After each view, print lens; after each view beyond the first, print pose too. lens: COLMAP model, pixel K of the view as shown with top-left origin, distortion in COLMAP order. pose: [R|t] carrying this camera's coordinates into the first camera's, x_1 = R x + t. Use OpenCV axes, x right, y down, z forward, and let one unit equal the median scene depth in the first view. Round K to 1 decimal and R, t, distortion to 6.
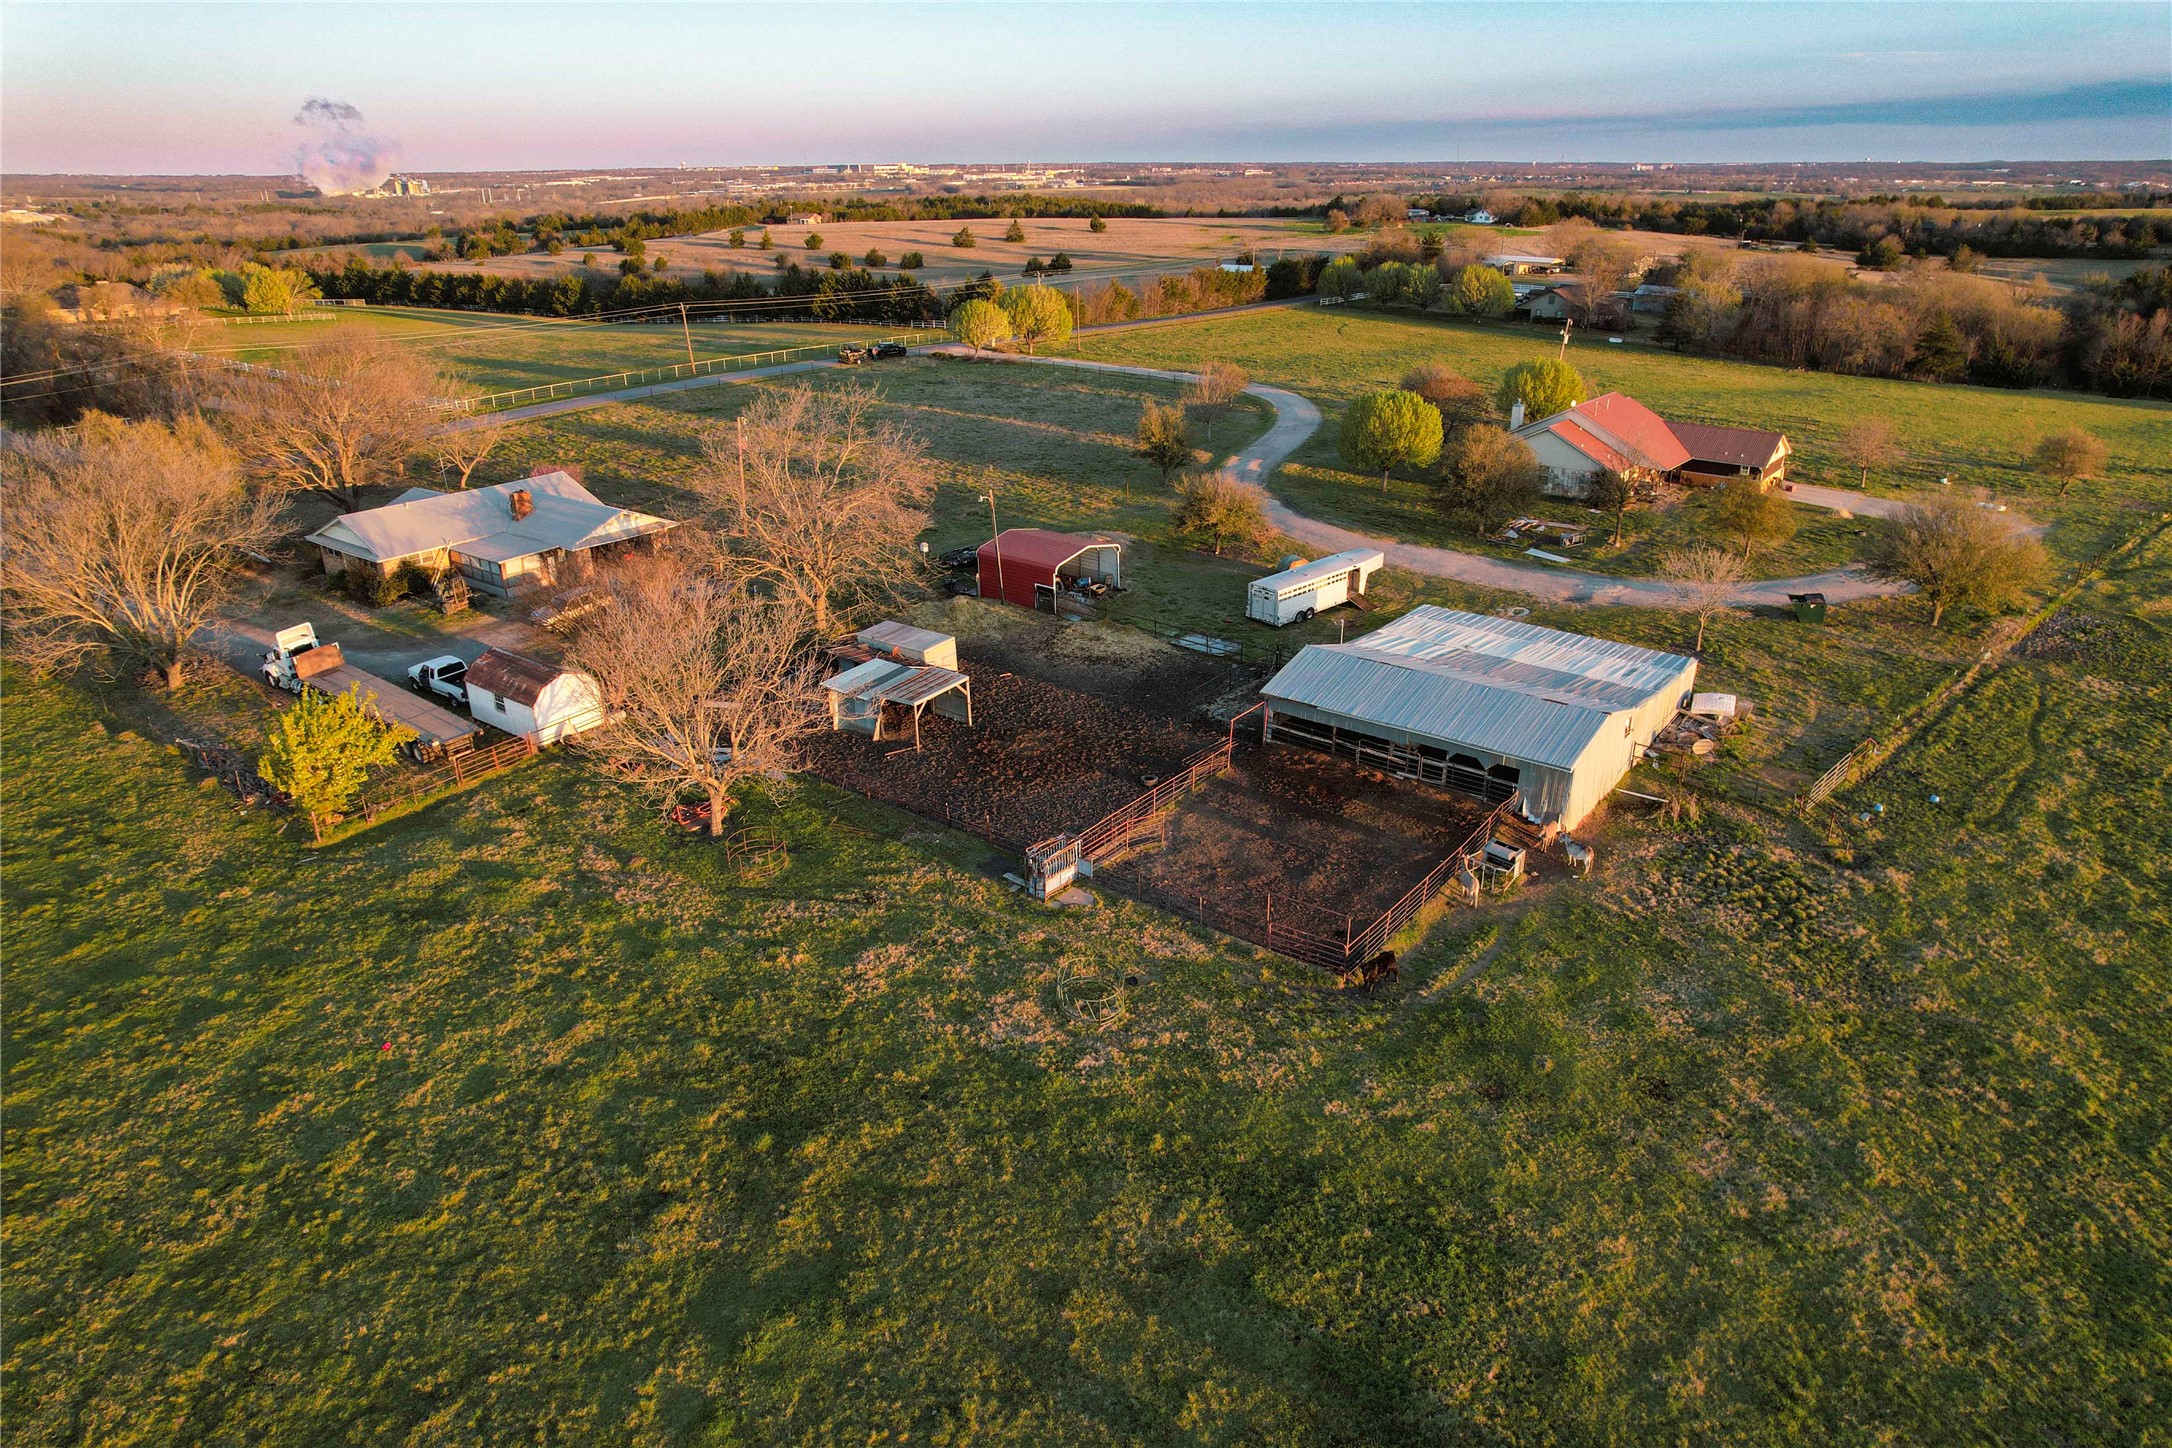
lens RADIAL K [[1401.7, 0, 1091.5], [0, 1401.7, 717.5], [0, 0, 1]] dist [-0.080031, 0.079729]
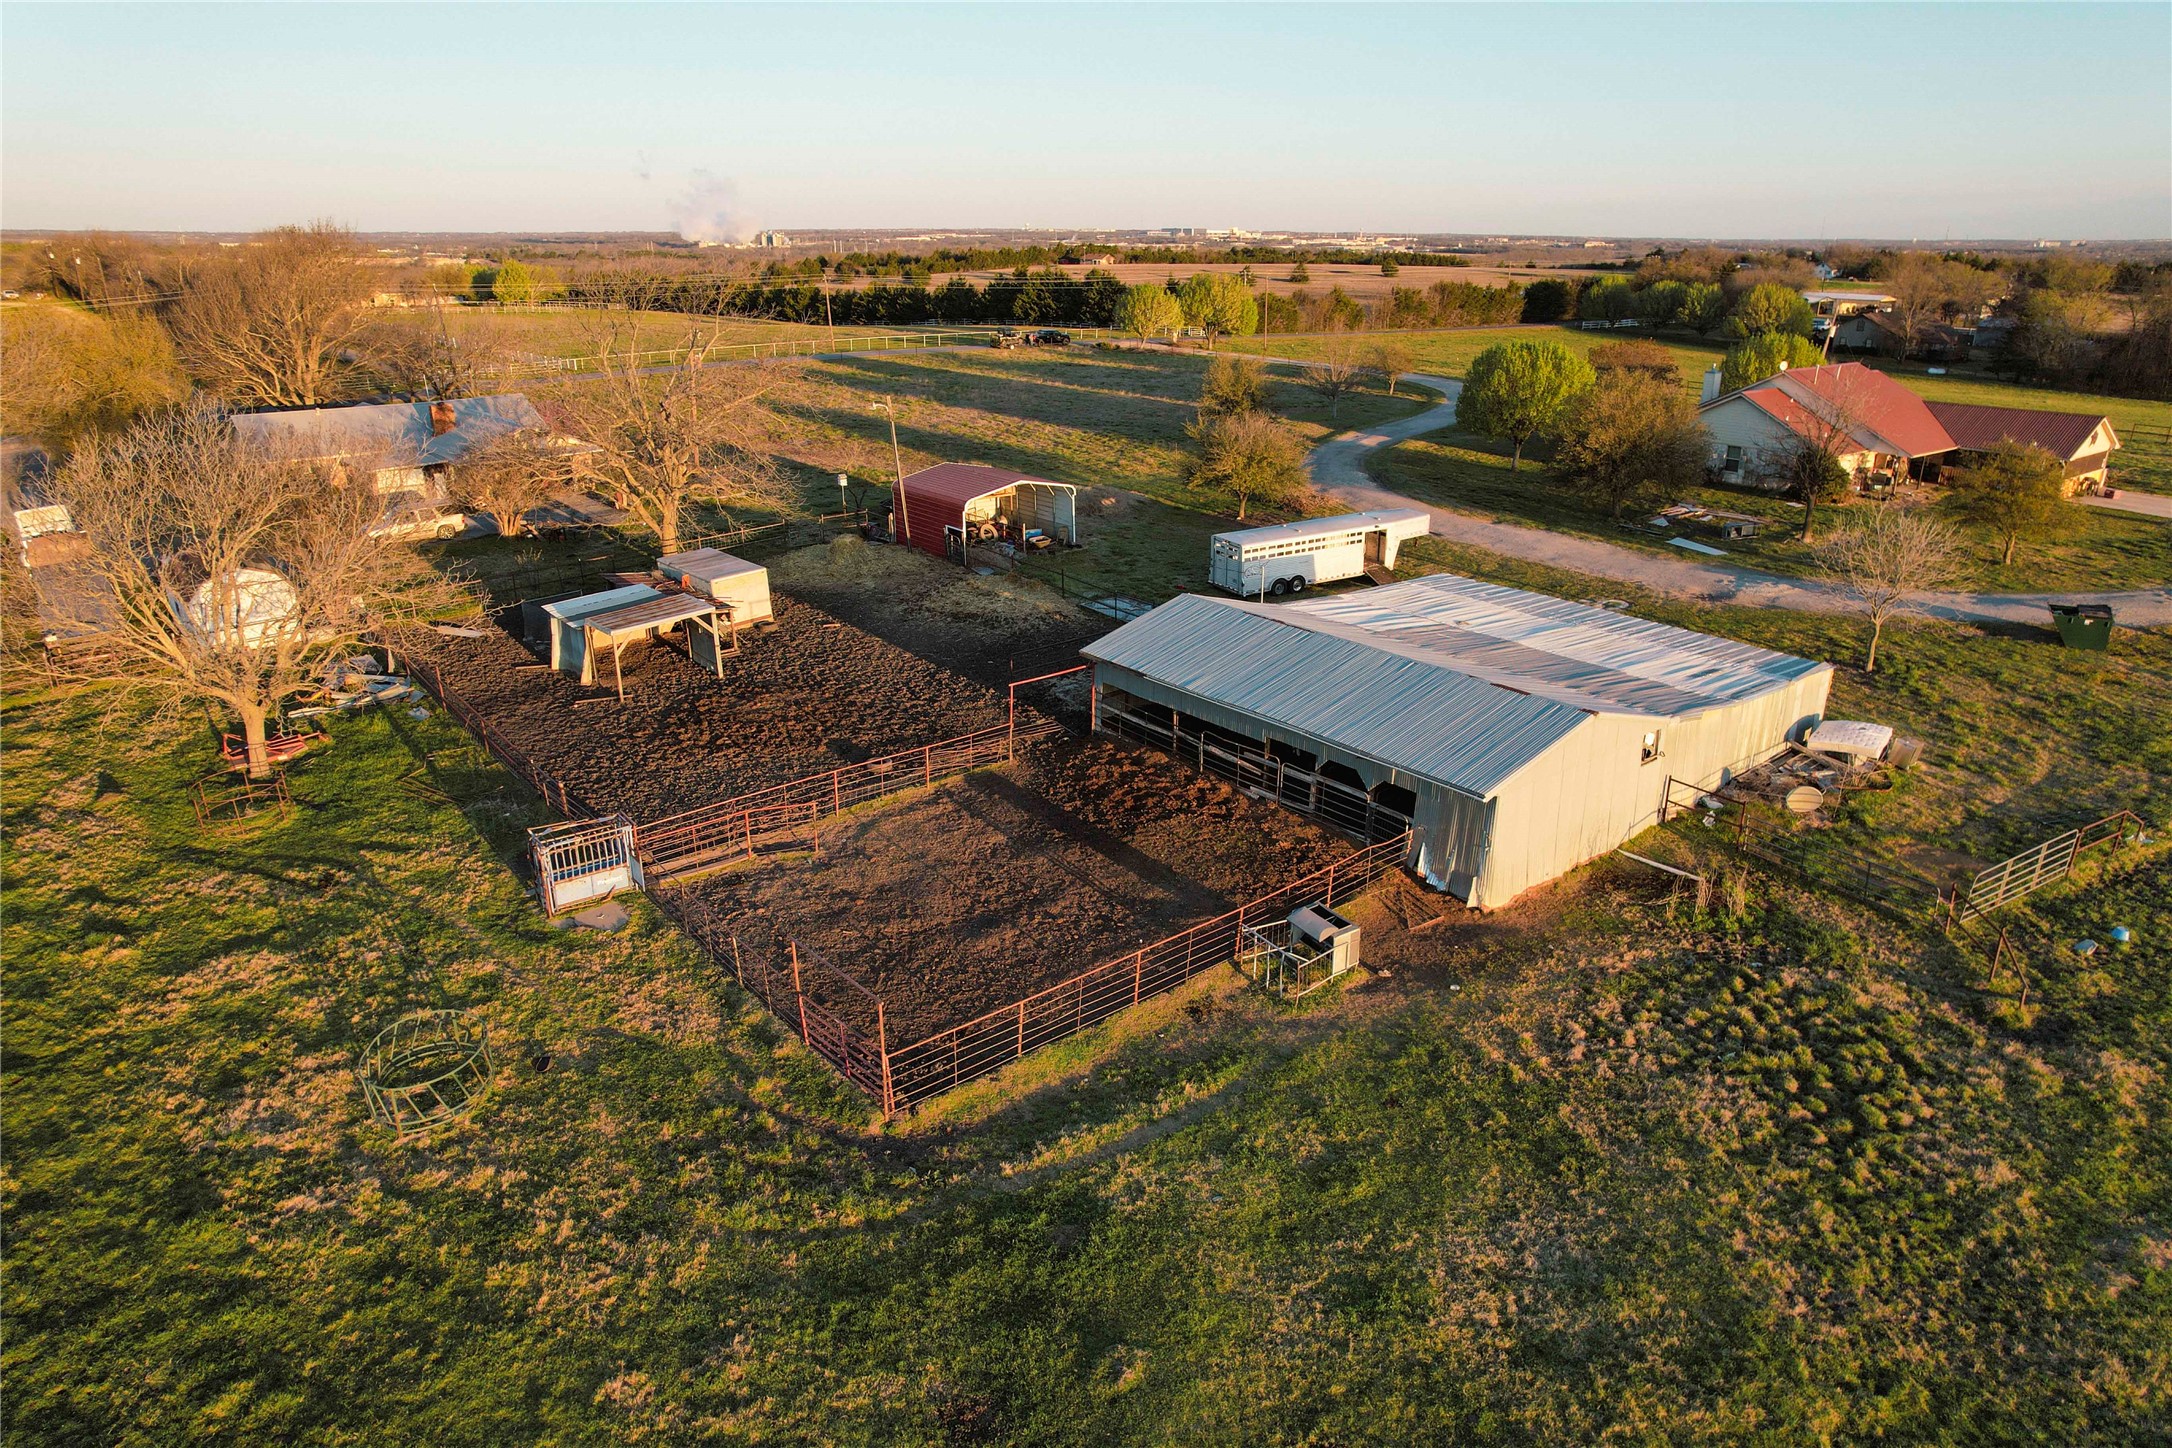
lens RADIAL K [[1401.7, 0, 1091.5], [0, 1401.7, 717.5], [0, 0, 1]] dist [-0.080031, 0.079729]
pose [[0.974538, 0.084808, -0.207567, 0.281090], [-0.093801, 0.995015, -0.033858, 0.036696], [0.203661, 0.052466, 0.977635, 0.386673]]
